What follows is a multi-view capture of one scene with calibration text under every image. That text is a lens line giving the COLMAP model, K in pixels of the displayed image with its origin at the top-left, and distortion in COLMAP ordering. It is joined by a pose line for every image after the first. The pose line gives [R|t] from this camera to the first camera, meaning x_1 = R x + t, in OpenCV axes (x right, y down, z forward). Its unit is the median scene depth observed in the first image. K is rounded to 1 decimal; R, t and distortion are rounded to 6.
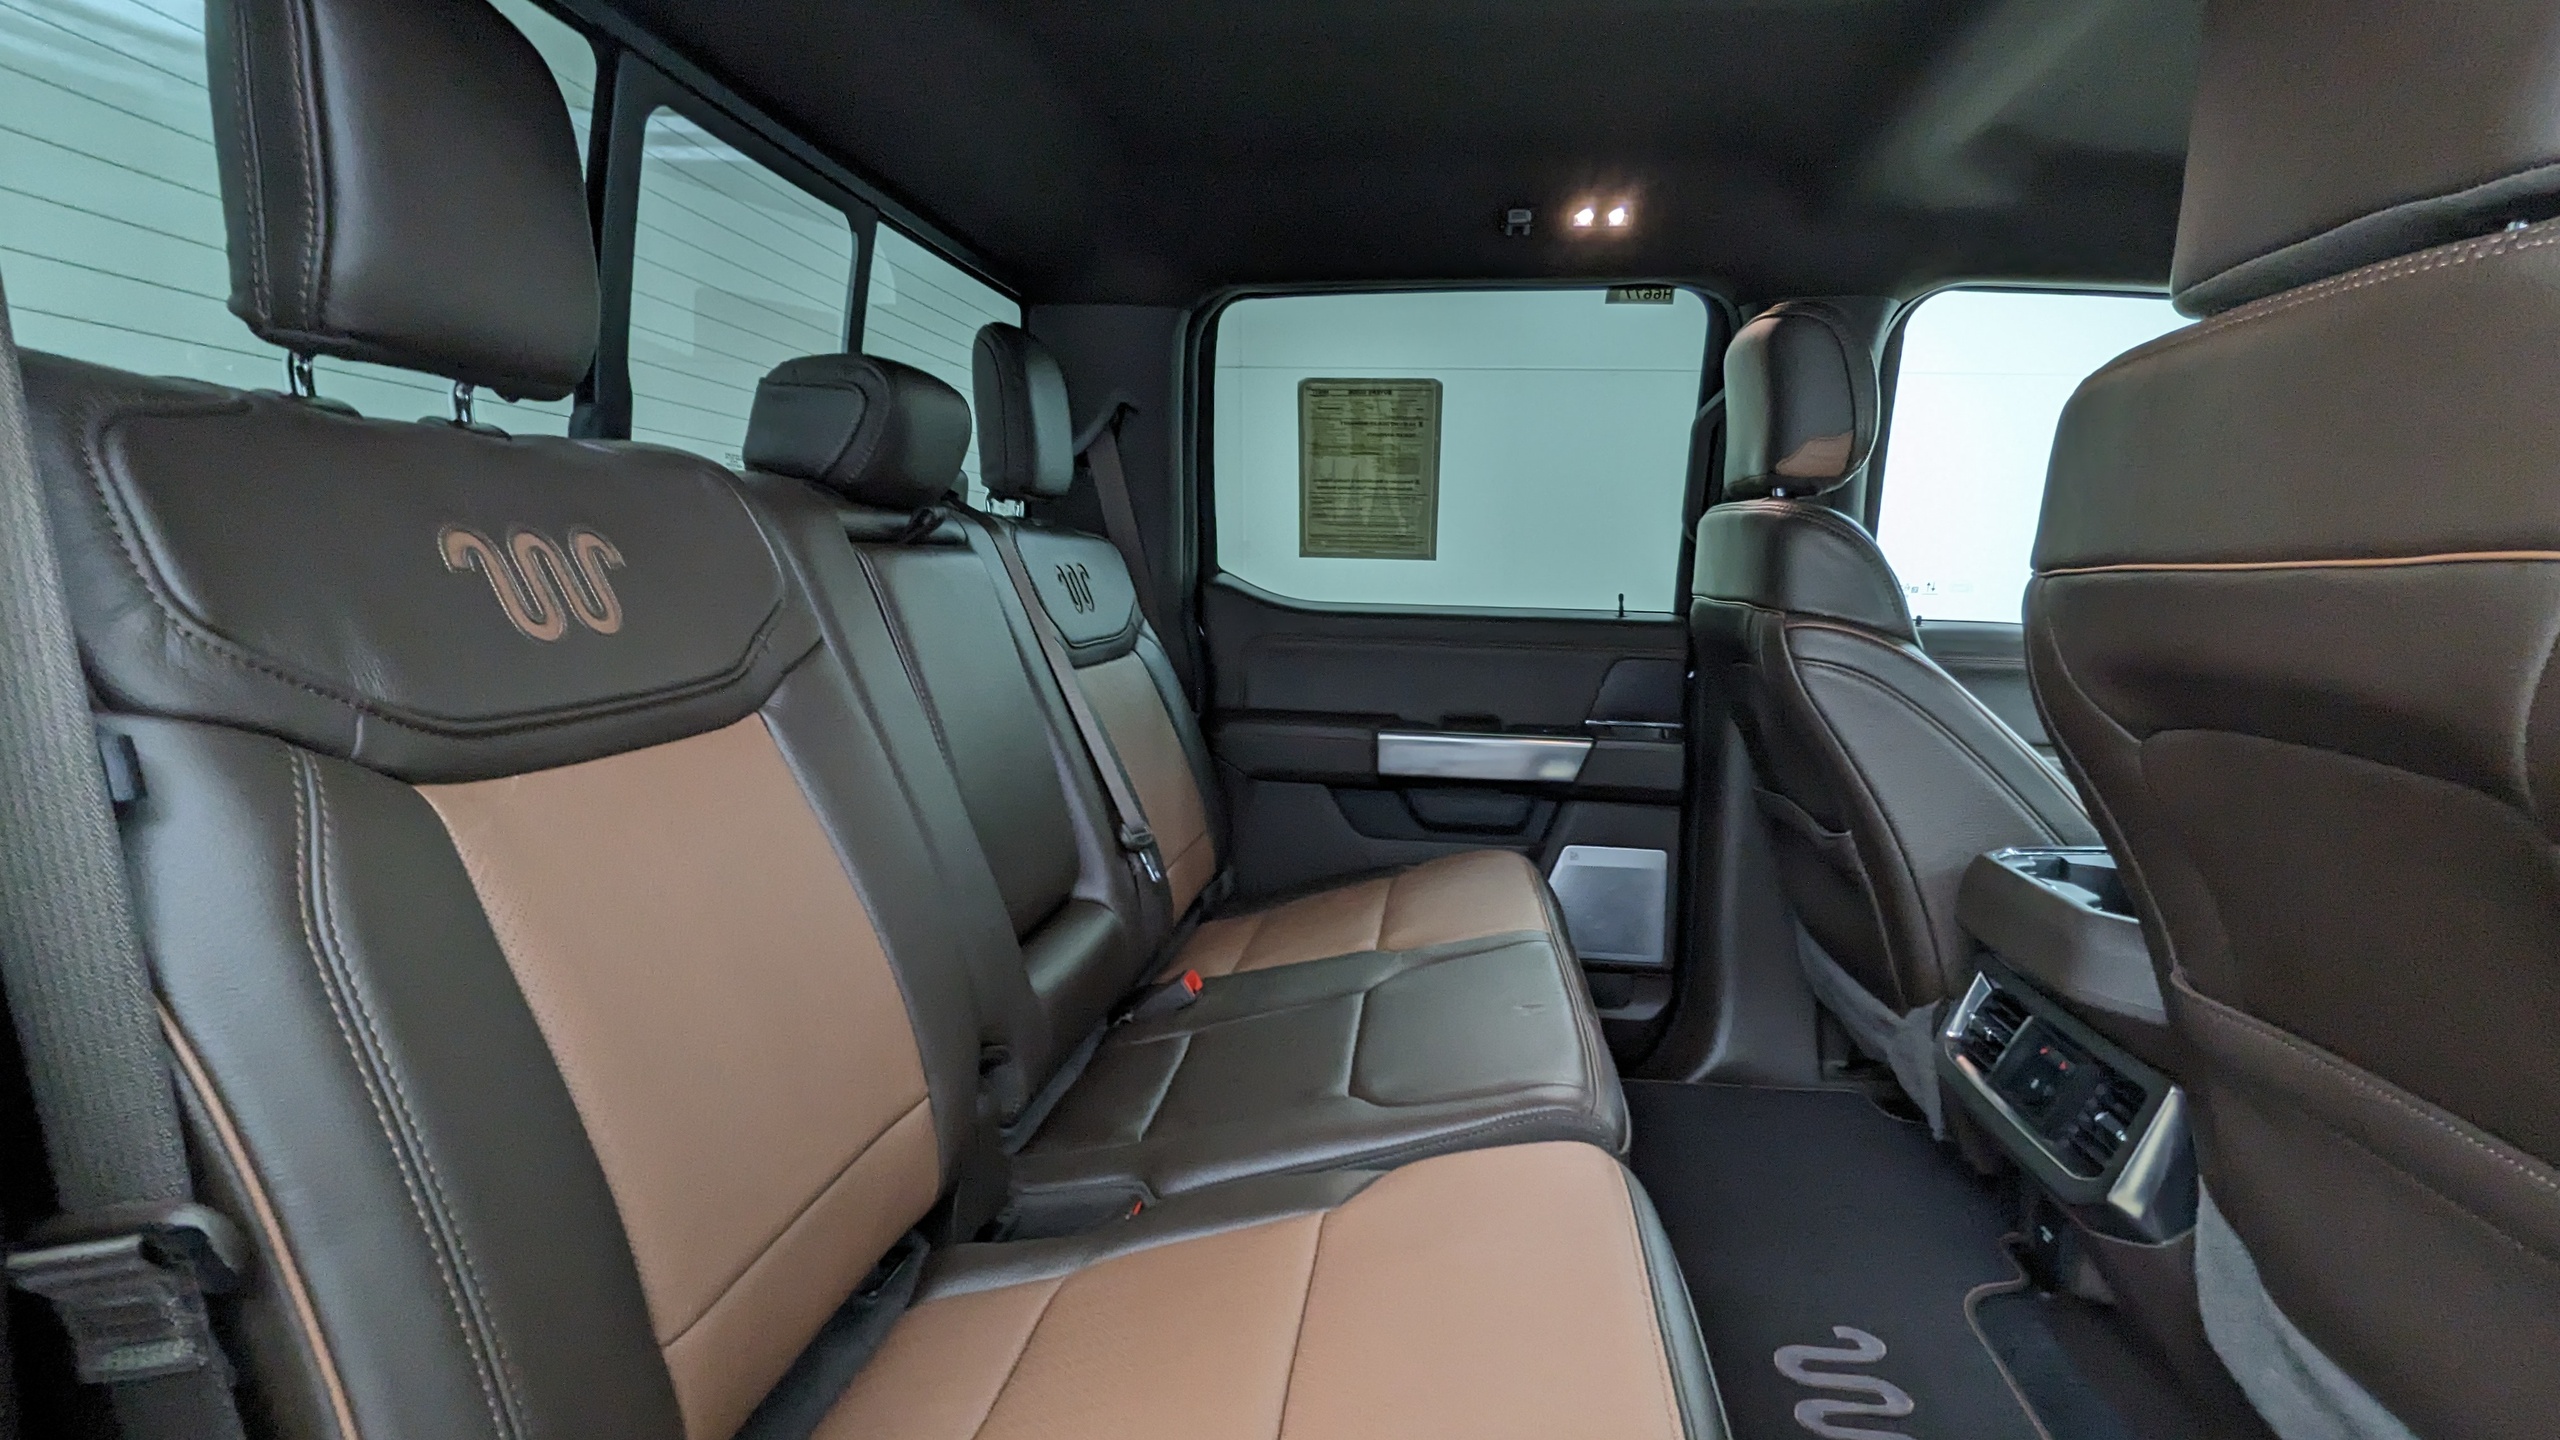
lens RADIAL K [[1211.4, 0, 1280.0], [0, 1211.4, 720.0], [0, 0, 1]] dist [-0.000080, 0.000129]
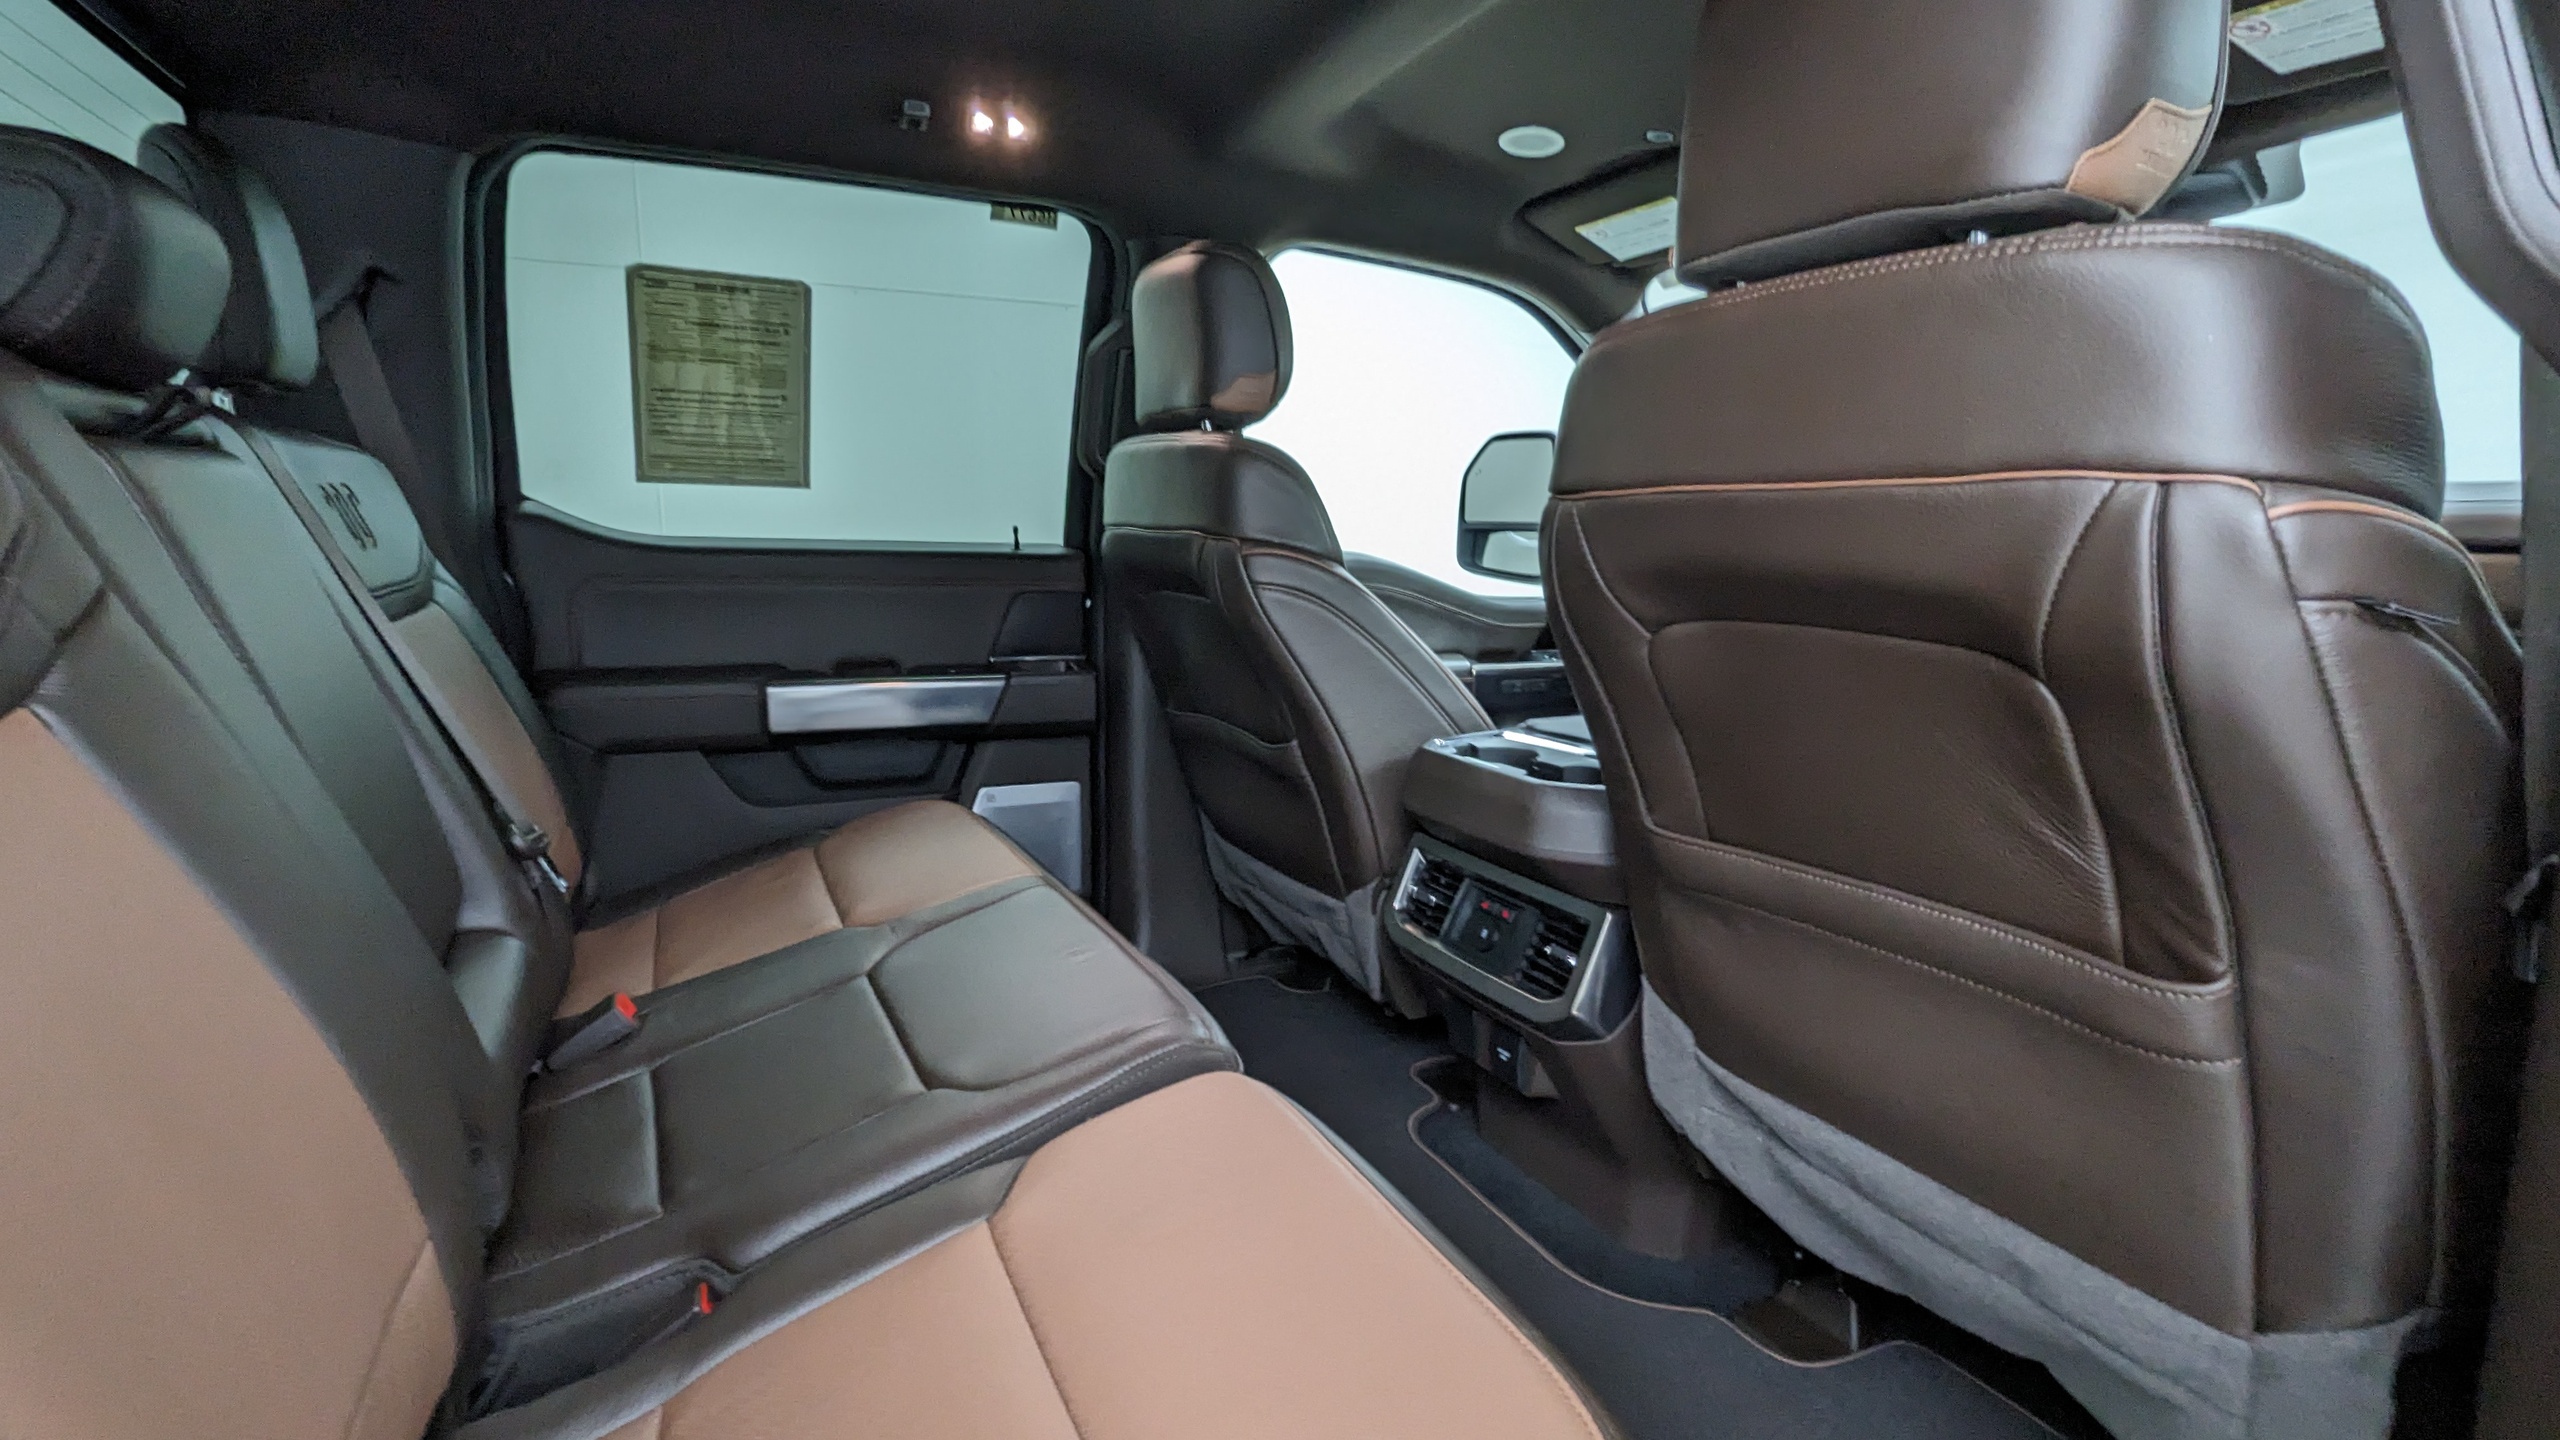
lens RADIAL K [[1216.2, 0, 1280.0], [0, 1216.2, 720.0], [0, 0, 1]] dist [-0.007970, -0.000256]
pose [[0.829200, -0.087900, 0.551996, -0.130253], [0.061361, 0.995904, 0.066412, -0.000592], [-0.555573, -0.021198, 0.831198, 0.085273]]
